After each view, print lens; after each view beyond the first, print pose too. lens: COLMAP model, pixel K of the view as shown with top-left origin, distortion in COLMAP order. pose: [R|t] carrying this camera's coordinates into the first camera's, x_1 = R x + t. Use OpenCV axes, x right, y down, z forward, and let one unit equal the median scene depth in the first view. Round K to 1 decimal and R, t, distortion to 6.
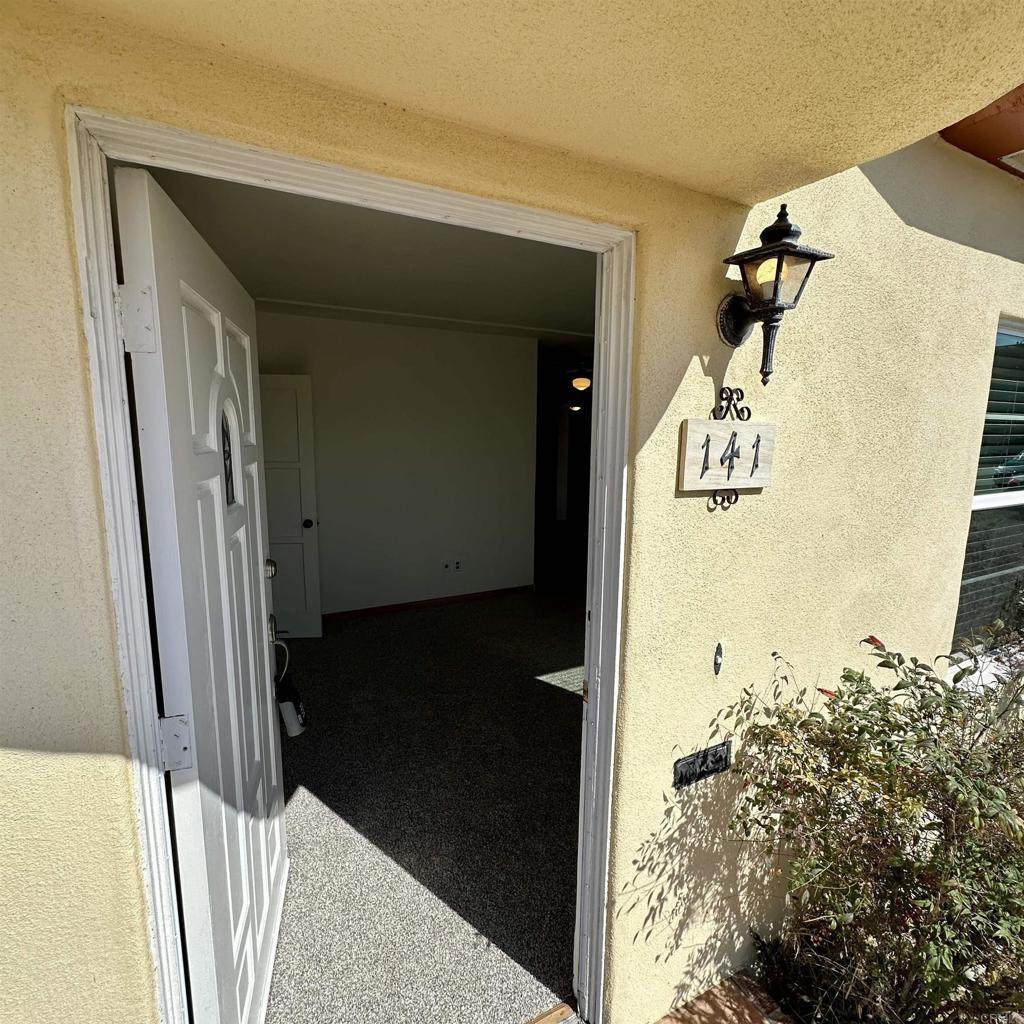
lens RADIAL K [[545.2, 0, 512.0], [0, 545.2, 512.0], [0, 0, 1]] dist [-0.001587, 0.000161]
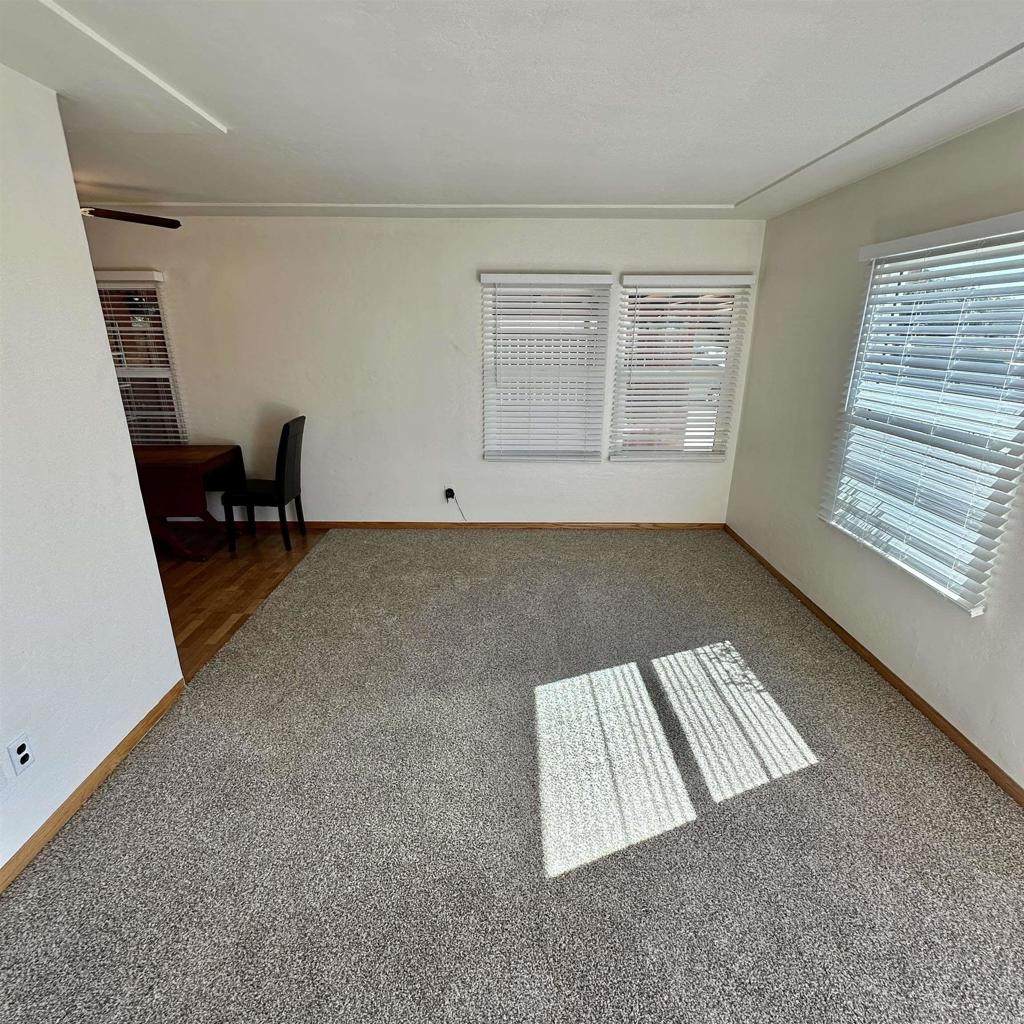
lens RADIAL K [[545.2, 0, 512.0], [0, 545.2, 512.0], [0, 0, 1]] dist [-0.001587, 0.000161]
pose [[0.460852, -0.282663, 0.841259, -0.232113], [0.132127, 0.959211, 0.249914, -0.109656], [-0.877586, -0.004020, 0.479401, 0.632888]]
